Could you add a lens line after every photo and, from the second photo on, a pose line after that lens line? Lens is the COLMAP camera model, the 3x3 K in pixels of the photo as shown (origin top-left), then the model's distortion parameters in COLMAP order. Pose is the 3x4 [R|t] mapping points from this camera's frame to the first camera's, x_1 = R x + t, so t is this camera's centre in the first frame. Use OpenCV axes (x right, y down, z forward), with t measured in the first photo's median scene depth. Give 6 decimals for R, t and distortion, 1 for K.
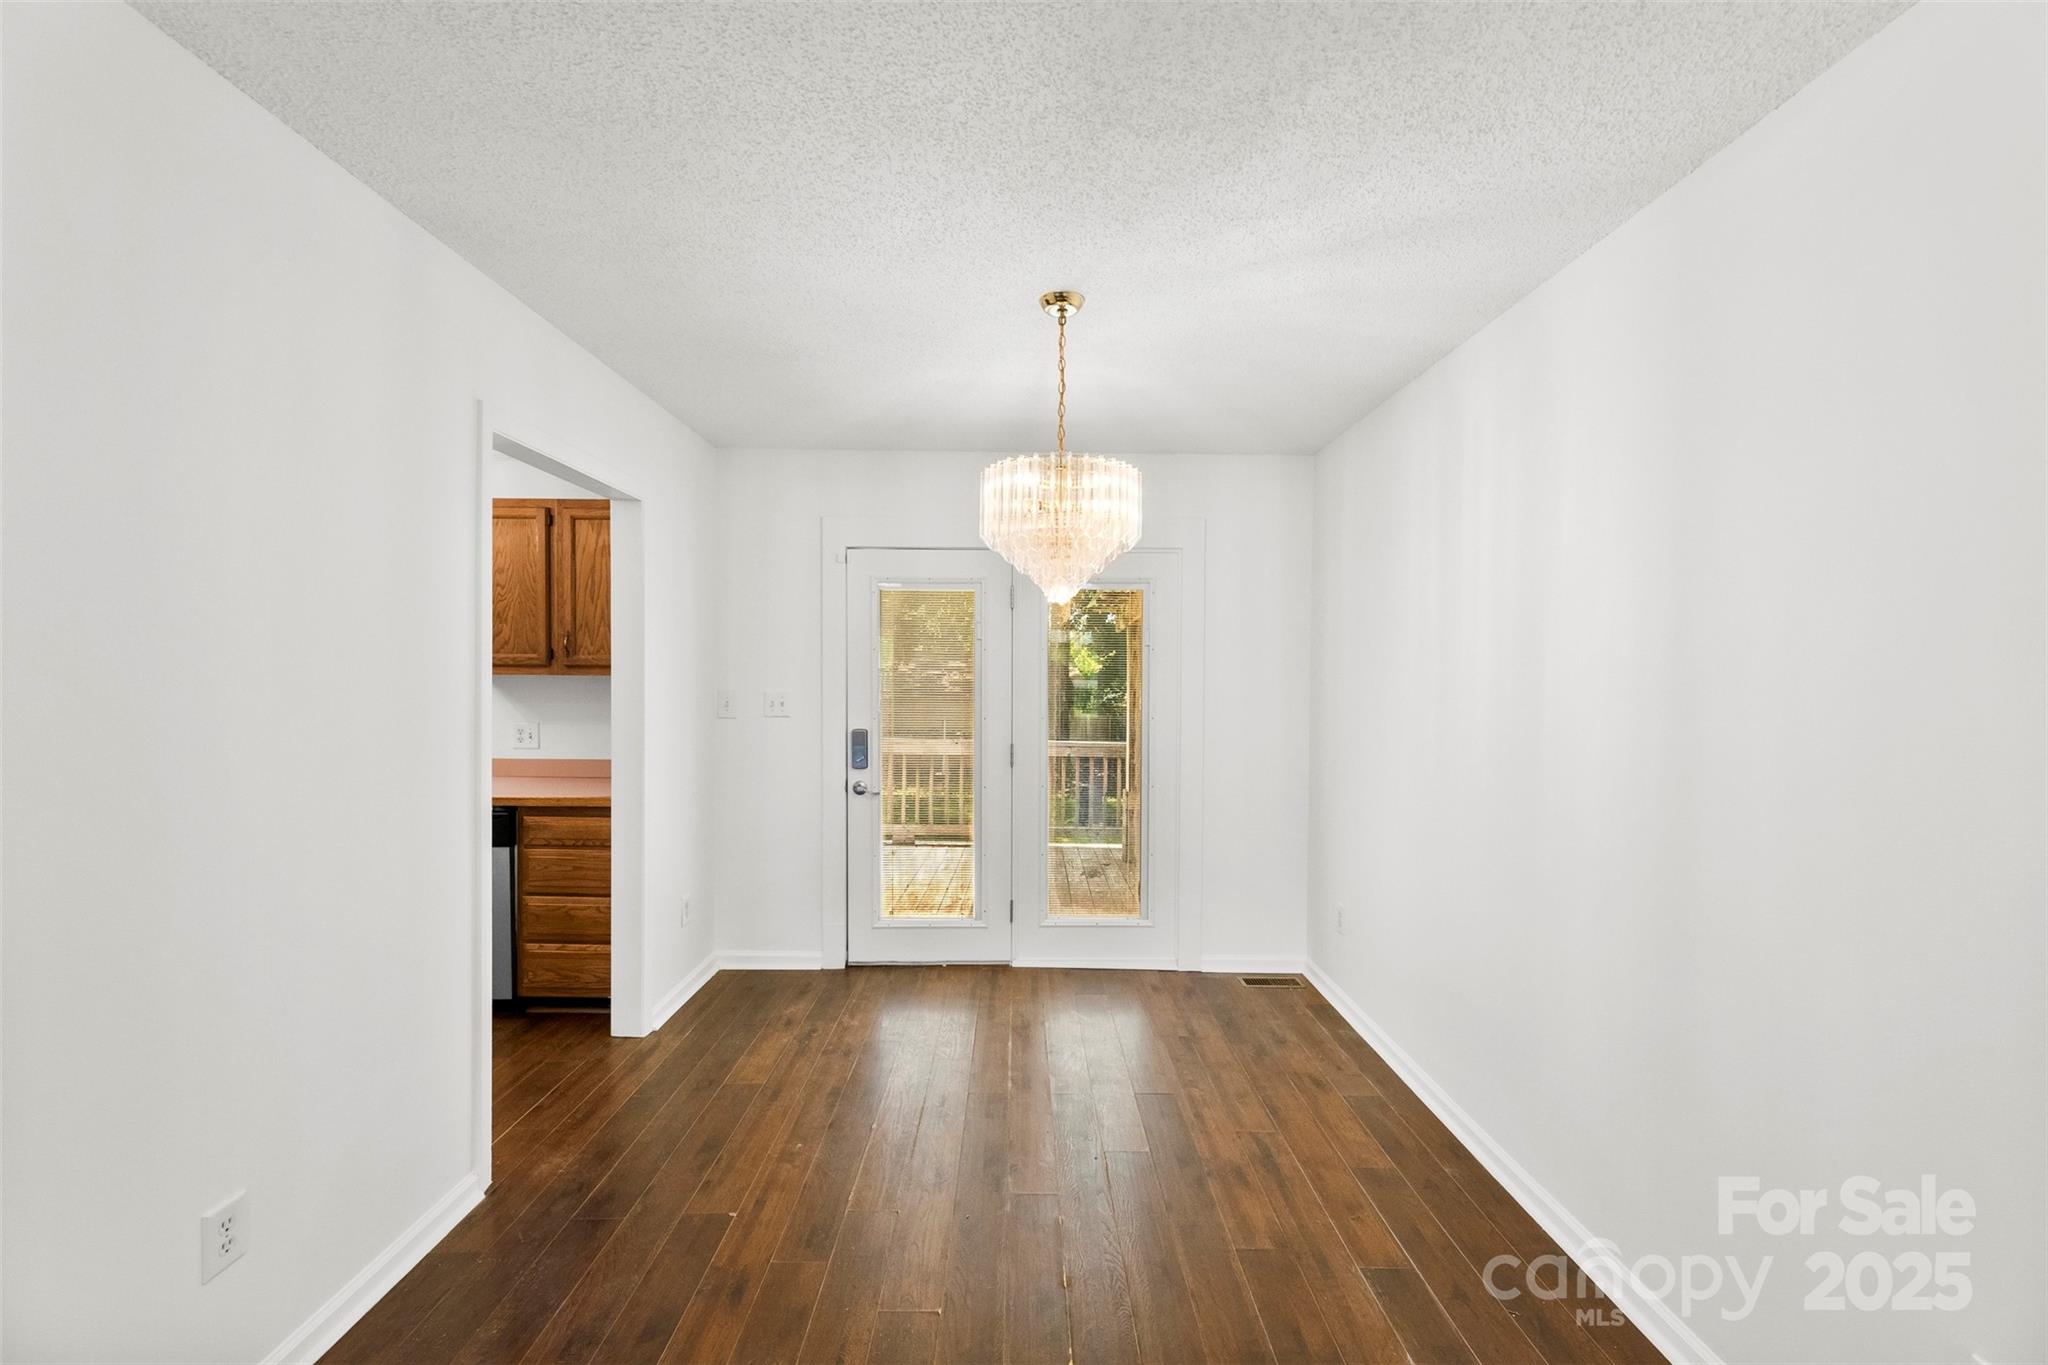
lens RADIAL K [[828.0, 0, 1027.0], [0, 828.0, 689.7], [0, 0, 1]] dist [0.000740, 0.000053]
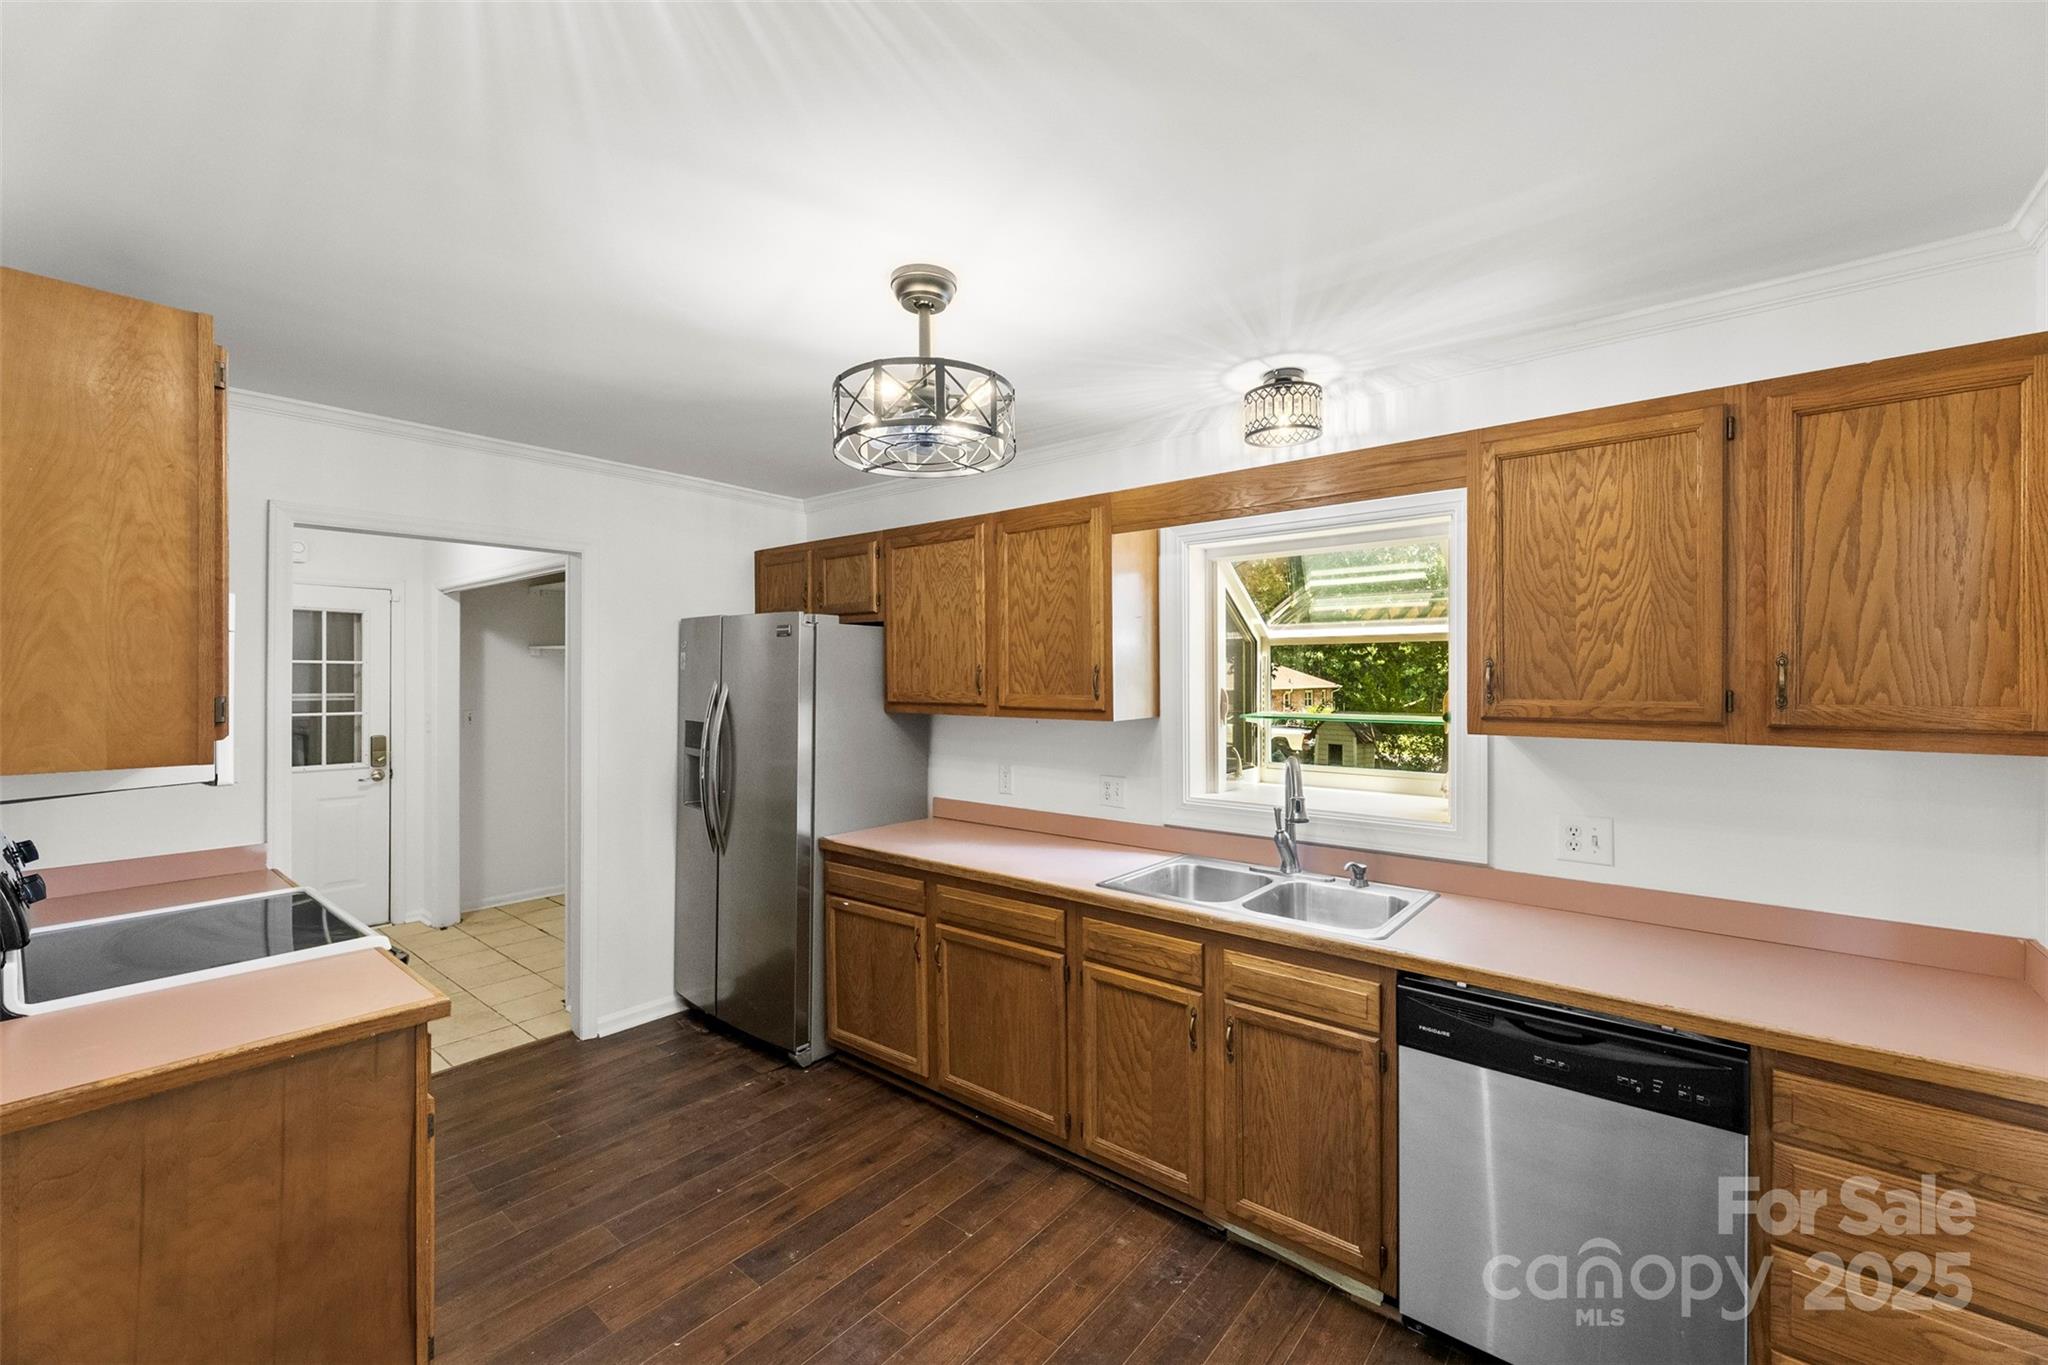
lens RADIAL K [[828.0, 0, 1022.7], [0, 828.0, 673.5], [0, 0, 1]] dist [0.000740, 0.000053]
pose [[0.749229, -0.011475, -0.662211, -0.565417], [-0.001249, 0.999824, -0.018739, -0.050201], [0.662309, 0.014867, 0.749083, 0.356183]]
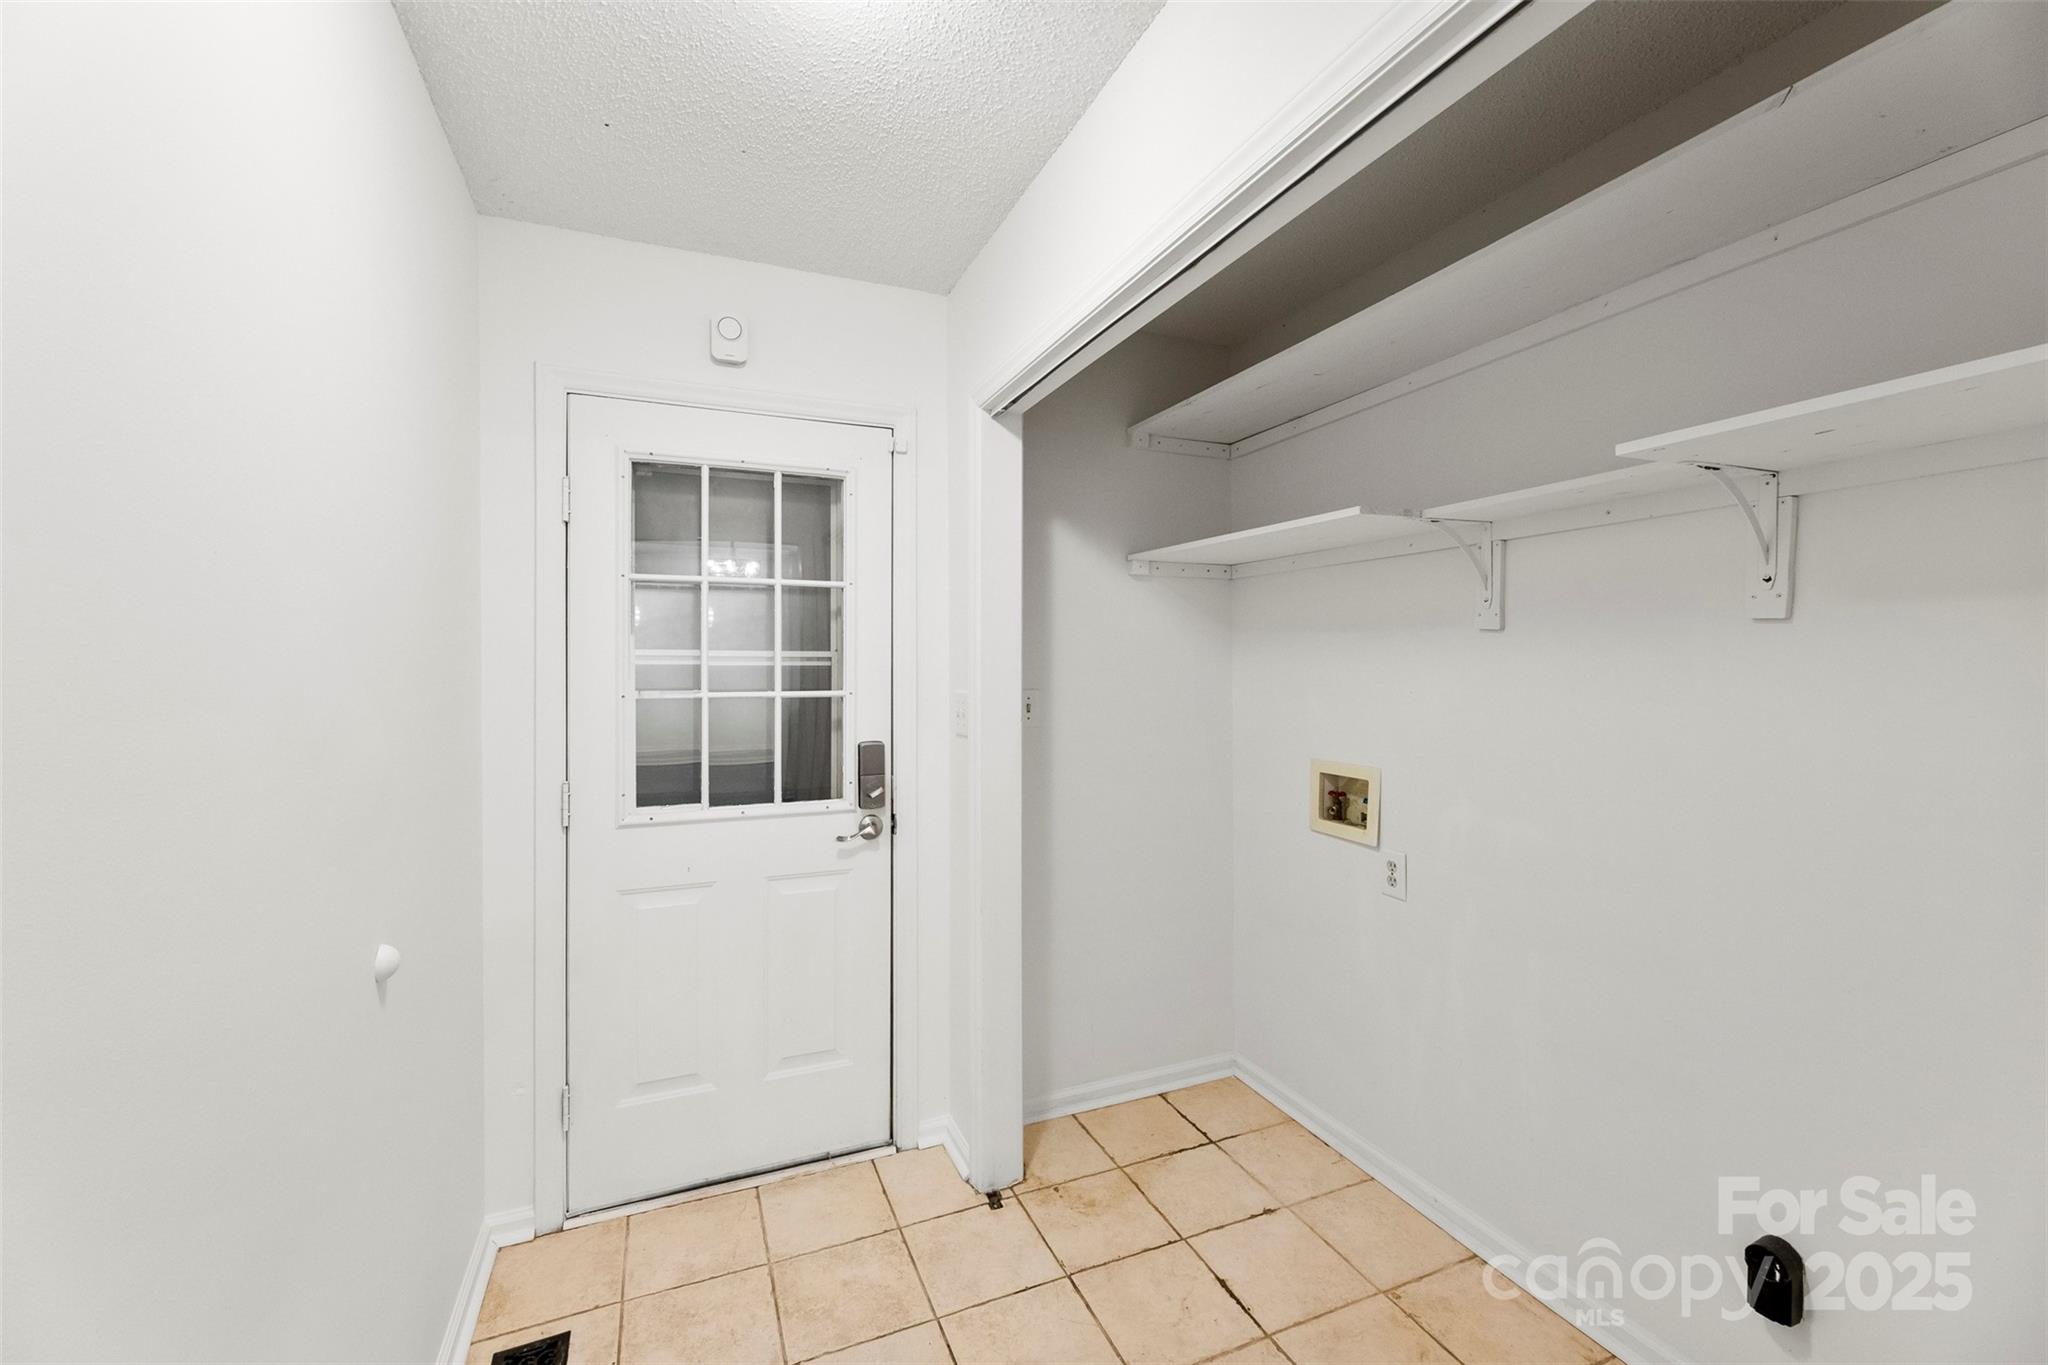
lens RADIAL K [[828.0, 0, 1021.0], [0, 828.0, 680.2], [0, 0, 1]] dist [0.000740, 0.000053]
pose [[0.377926, 0.012380, -0.925753, -1.596656], [-0.012323, 0.999889, 0.008341, -0.027490], [0.925754, 0.008255, 0.378037, 0.535761]]
